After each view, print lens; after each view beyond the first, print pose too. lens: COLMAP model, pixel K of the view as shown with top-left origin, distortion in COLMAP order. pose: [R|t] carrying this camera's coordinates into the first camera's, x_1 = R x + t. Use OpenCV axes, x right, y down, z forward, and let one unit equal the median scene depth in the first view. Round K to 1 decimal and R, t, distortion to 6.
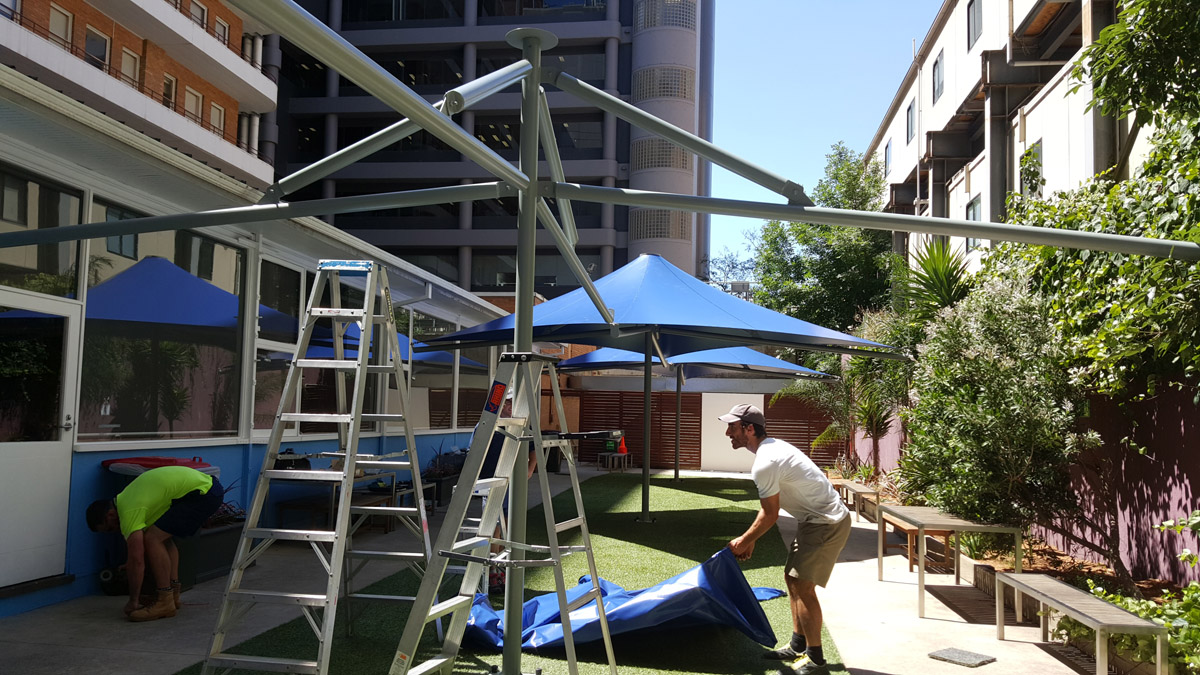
lens RADIAL K [[882.8, 0, 605.5], [0, 882.8, 366.7], [0, 0, 1]] dist [0.055490, -0.001341]
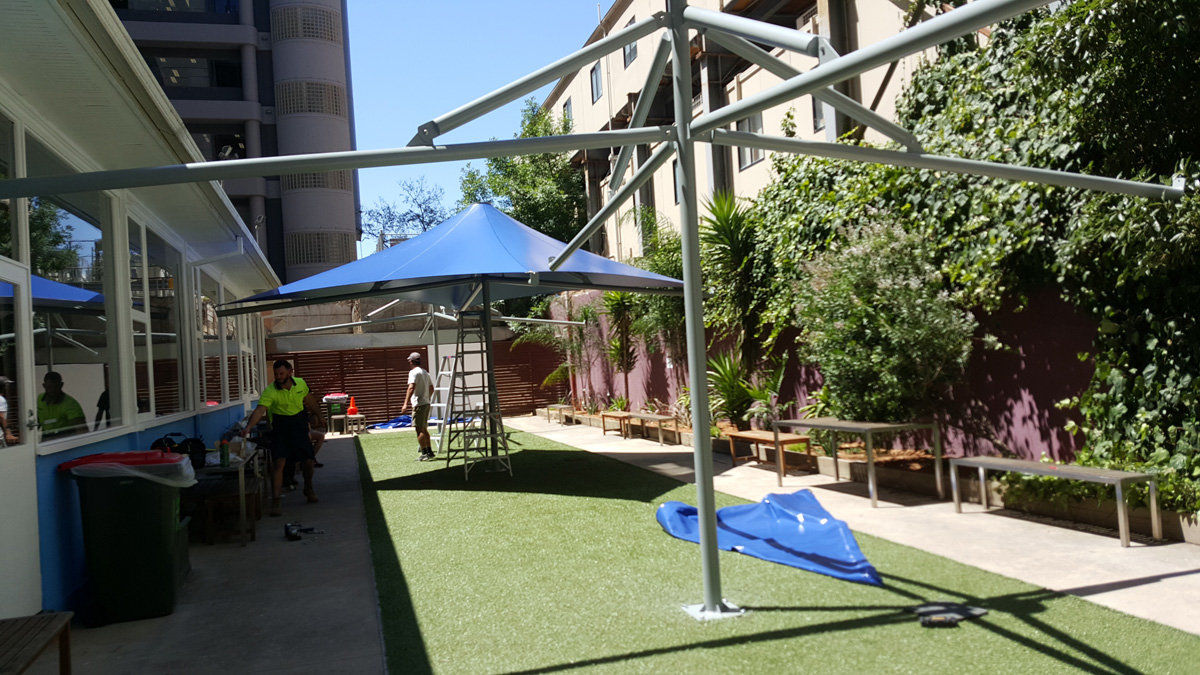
lens RADIAL K [[879.2, 0, 600.0], [0, 879.2, 337.5], [0, 0, 1]] dist [0.080596, -0.105062]
pose [[0.907905, -0.070368, 0.413227, -0.213345], [0.061515, 0.997502, 0.034710, -0.002759], [-0.414637, -0.006094, 0.909966, 0.038175]]
